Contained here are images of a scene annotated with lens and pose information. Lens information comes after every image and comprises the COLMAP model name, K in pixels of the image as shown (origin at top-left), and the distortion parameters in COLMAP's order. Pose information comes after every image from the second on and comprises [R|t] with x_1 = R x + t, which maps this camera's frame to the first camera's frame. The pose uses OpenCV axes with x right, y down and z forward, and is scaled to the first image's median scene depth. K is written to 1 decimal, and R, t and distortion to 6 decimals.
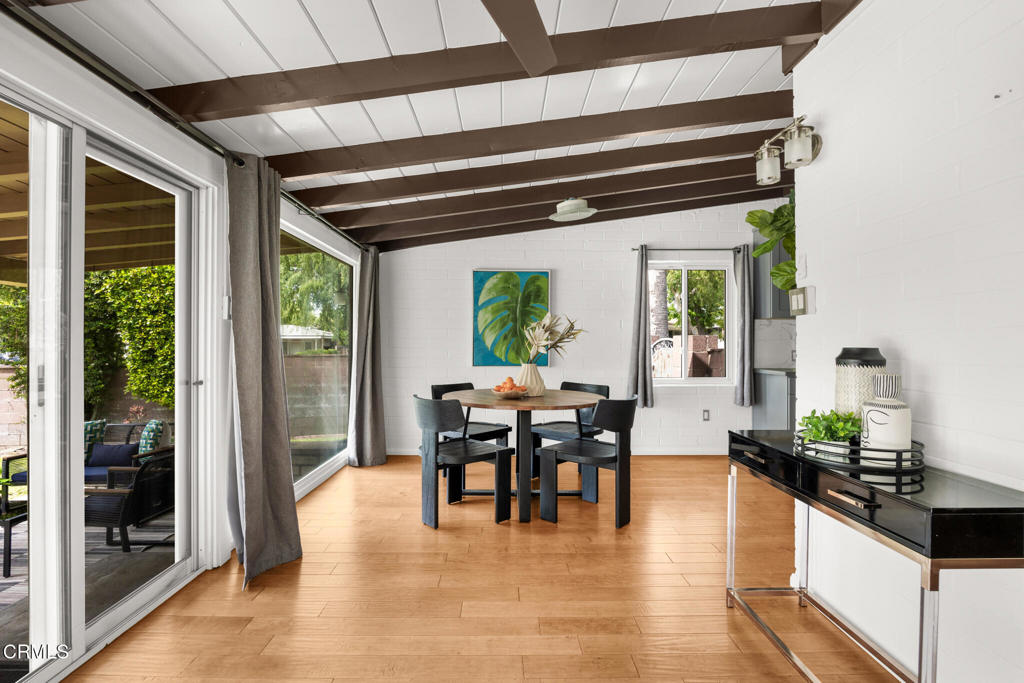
lens RADIAL K [[468.3, 0, 505.9], [0, 468.3, 343.2], [0, 0, 1]] dist [-0.021047, -0.000253]
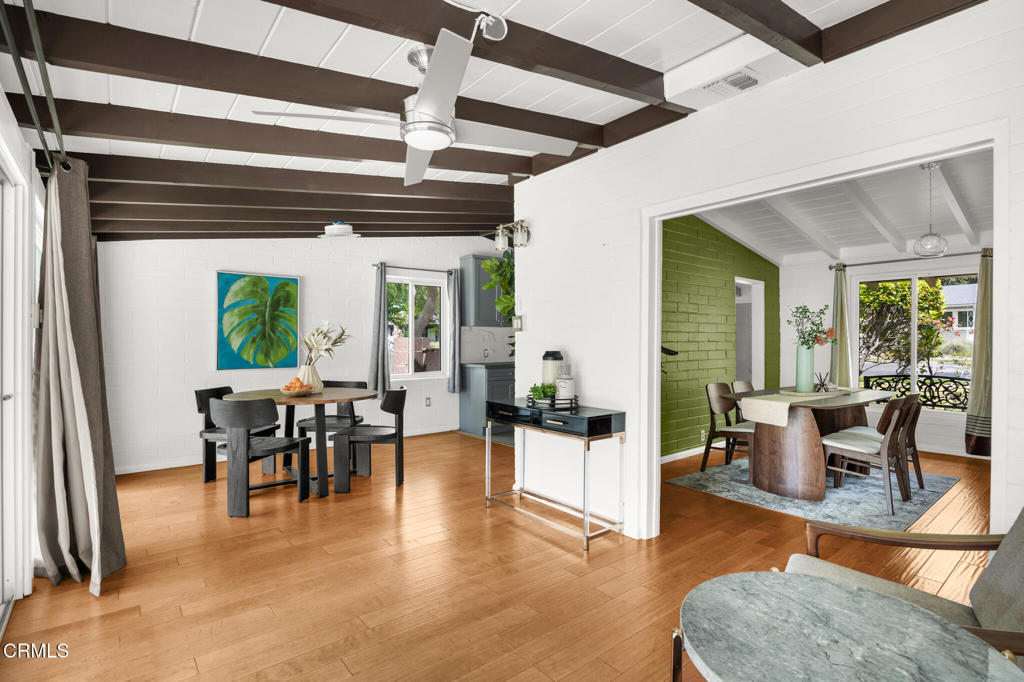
lens RADIAL K [[503.8, 0, 509.6], [0, 503.8, 339.4], [0, 0, 1]] dist [-0.005357, -0.002558]
pose [[0.779400, -0.001554, 0.626525, -0.300979], [0.001714, 0.999998, 0.000349, -0.016696], [-0.626524, 0.000802, 0.779402, -0.234430]]
